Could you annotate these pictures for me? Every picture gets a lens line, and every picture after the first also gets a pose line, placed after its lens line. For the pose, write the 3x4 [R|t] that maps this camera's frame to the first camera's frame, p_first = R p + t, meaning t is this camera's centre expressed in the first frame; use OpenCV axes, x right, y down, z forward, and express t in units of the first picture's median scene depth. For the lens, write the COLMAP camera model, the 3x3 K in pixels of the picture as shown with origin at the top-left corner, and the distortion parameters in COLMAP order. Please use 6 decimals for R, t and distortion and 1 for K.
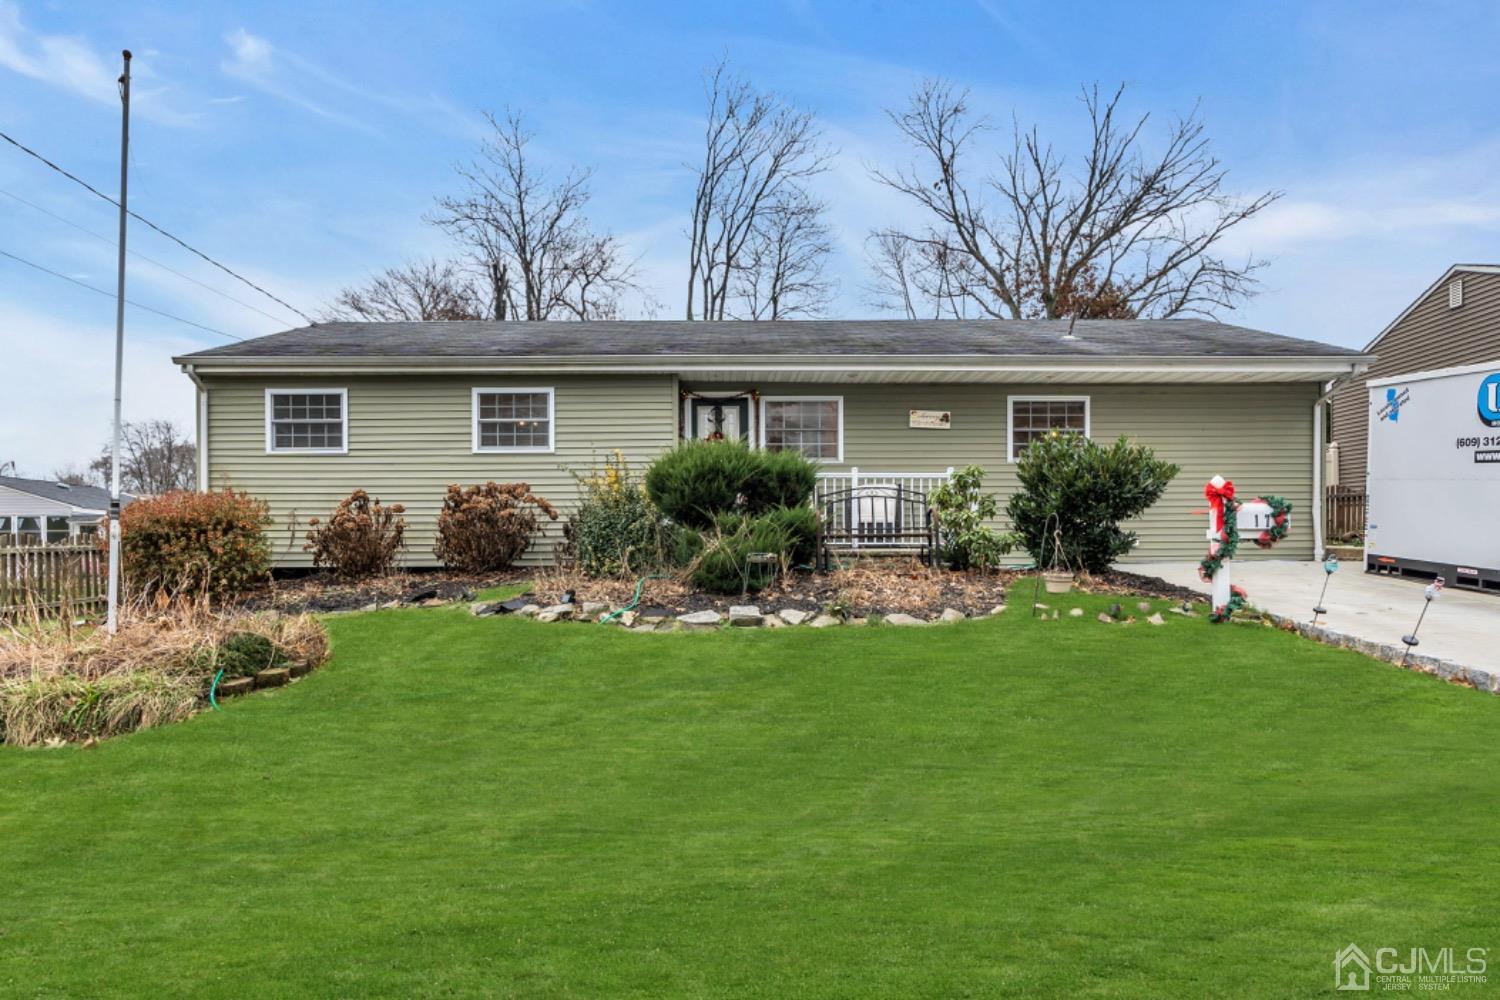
lens RADIAL K [[898.3, 0, 751.1], [0, 898.3, 523.9], [0, 0, 1]] dist [-0.016374, 0.001525]
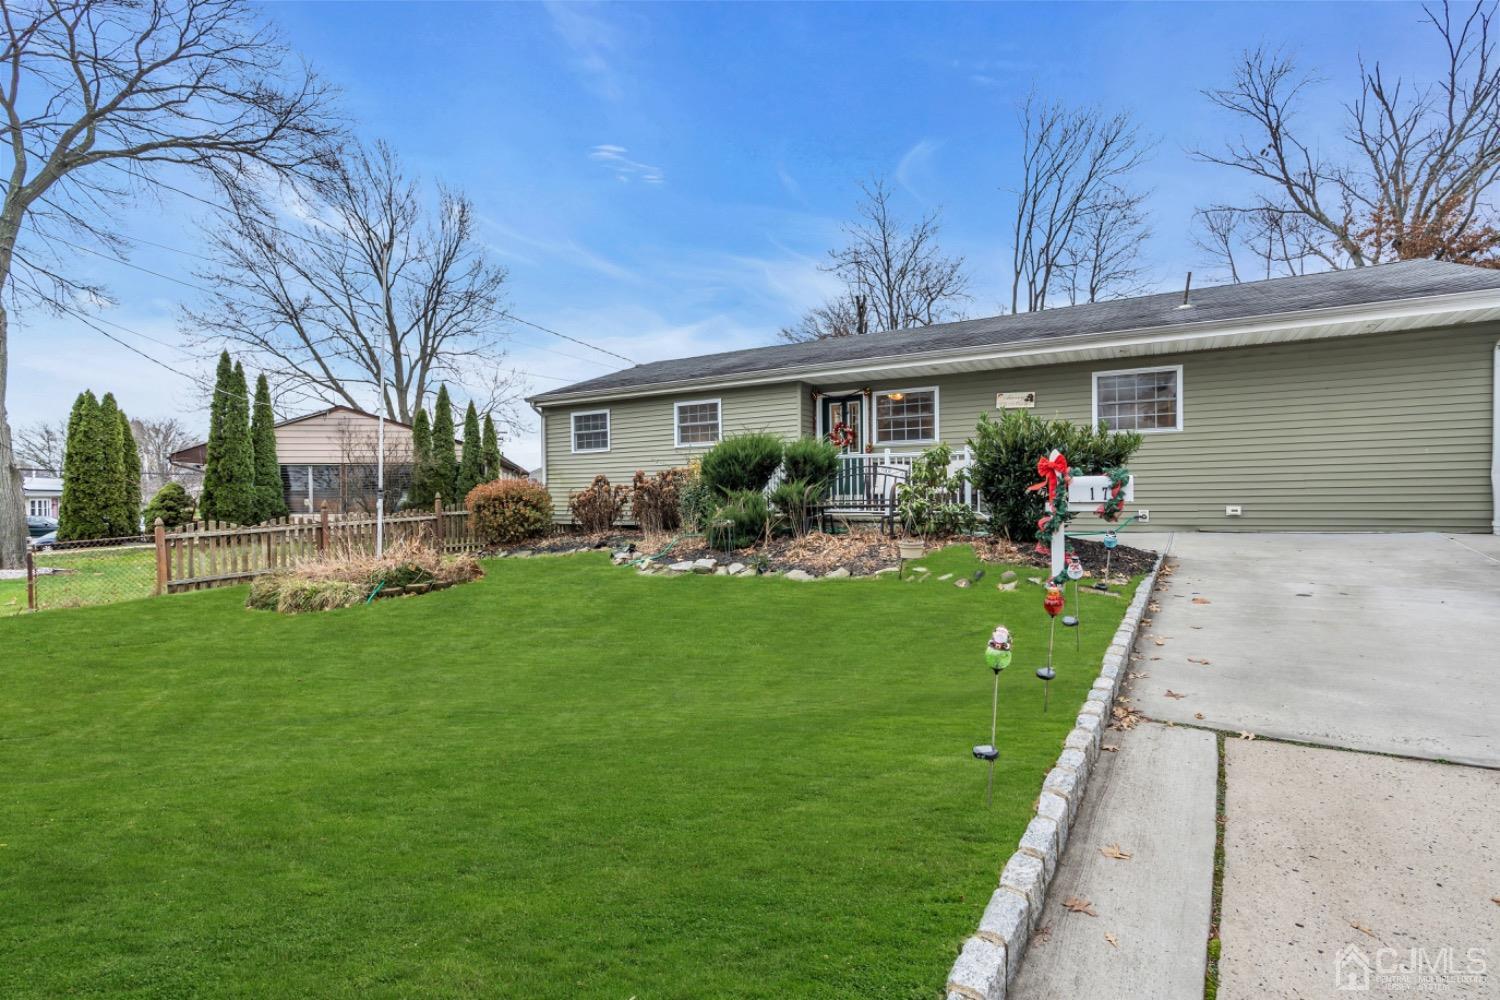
lens RADIAL K [[714.0, 0, 757.7], [0, 714.0, 489.6], [0, 0, 1]] dist [-0.007882, 0.000223]
pose [[0.855584, -0.010843, -0.517551, 0.427532], [0.009442, 0.999941, -0.005341, -0.004314], [0.517578, -0.000317, 0.855636, 0.086919]]
